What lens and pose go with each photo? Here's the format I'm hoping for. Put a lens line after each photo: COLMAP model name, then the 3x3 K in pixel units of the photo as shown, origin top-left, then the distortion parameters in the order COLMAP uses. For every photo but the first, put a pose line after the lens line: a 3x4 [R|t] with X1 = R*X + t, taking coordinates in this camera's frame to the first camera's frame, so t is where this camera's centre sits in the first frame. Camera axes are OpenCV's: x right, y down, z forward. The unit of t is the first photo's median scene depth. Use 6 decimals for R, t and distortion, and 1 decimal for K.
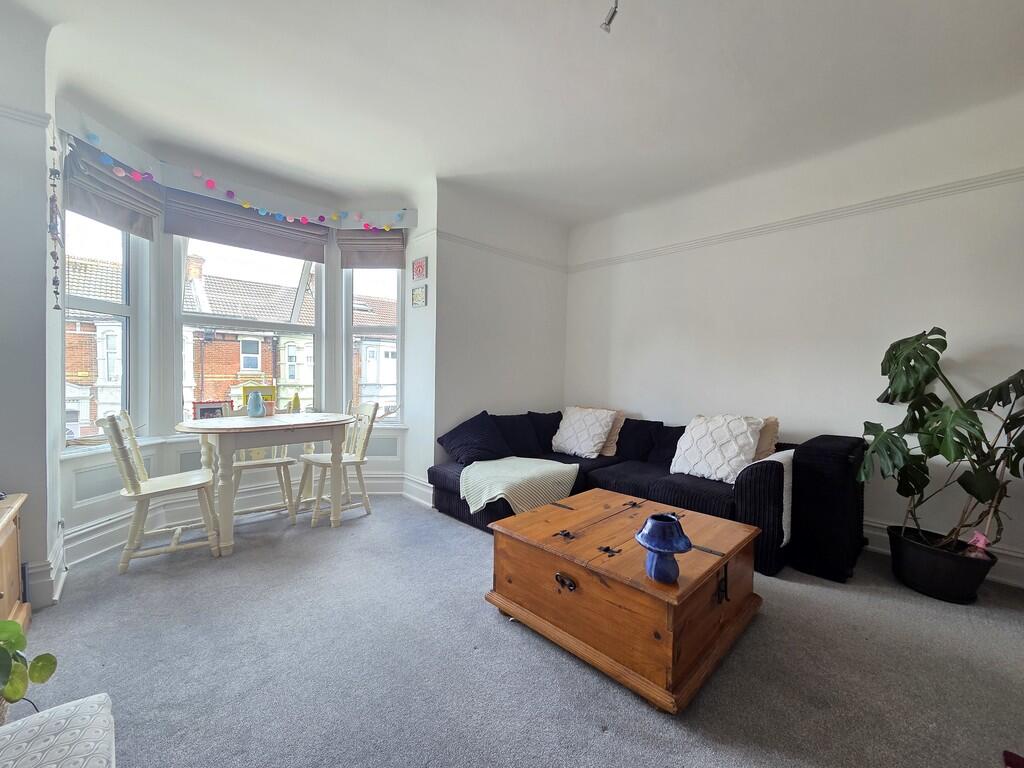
lens RADIAL K [[415.6, 0, 512.7], [0, 415.6, 381.1], [0, 0, 1]] dist [0.003372, 0.000234]
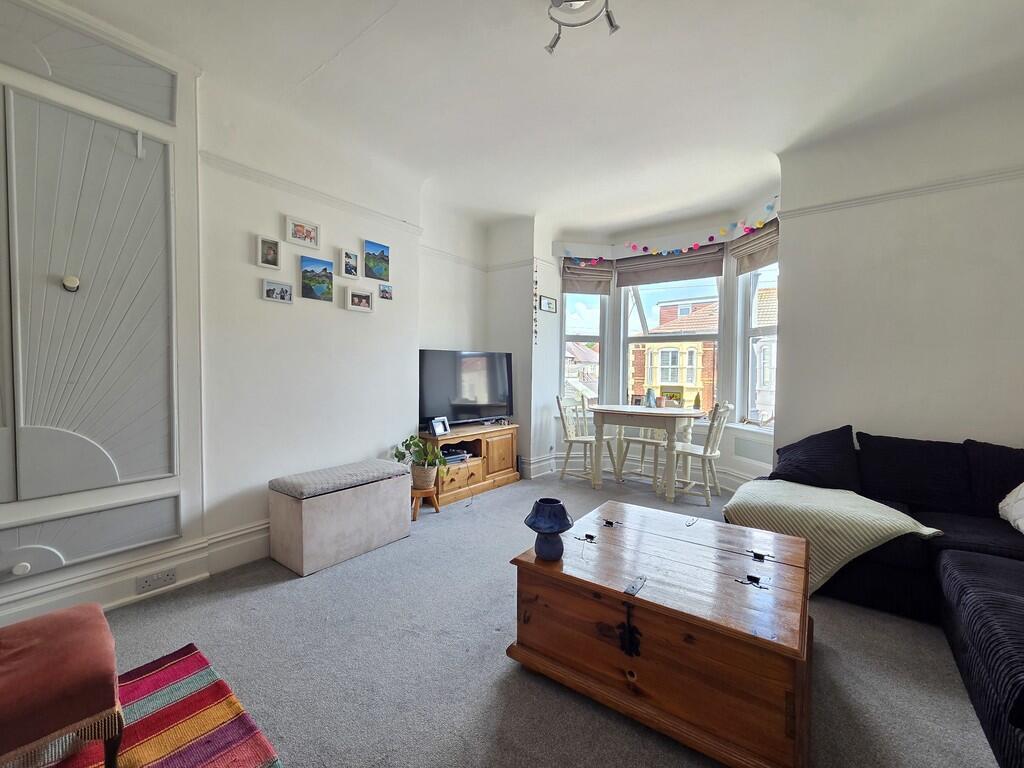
lens RADIAL K [[415.6, 0, 512.6], [0, 415.6, 384.8], [0, 0, 1]] dist [0.003372, 0.000234]
pose [[0.163289, 0.018353, -0.986408, 0.664502], [-0.029487, 0.999471, 0.013715, 0.007593], [0.986137, 0.026847, 0.163744, 0.342101]]
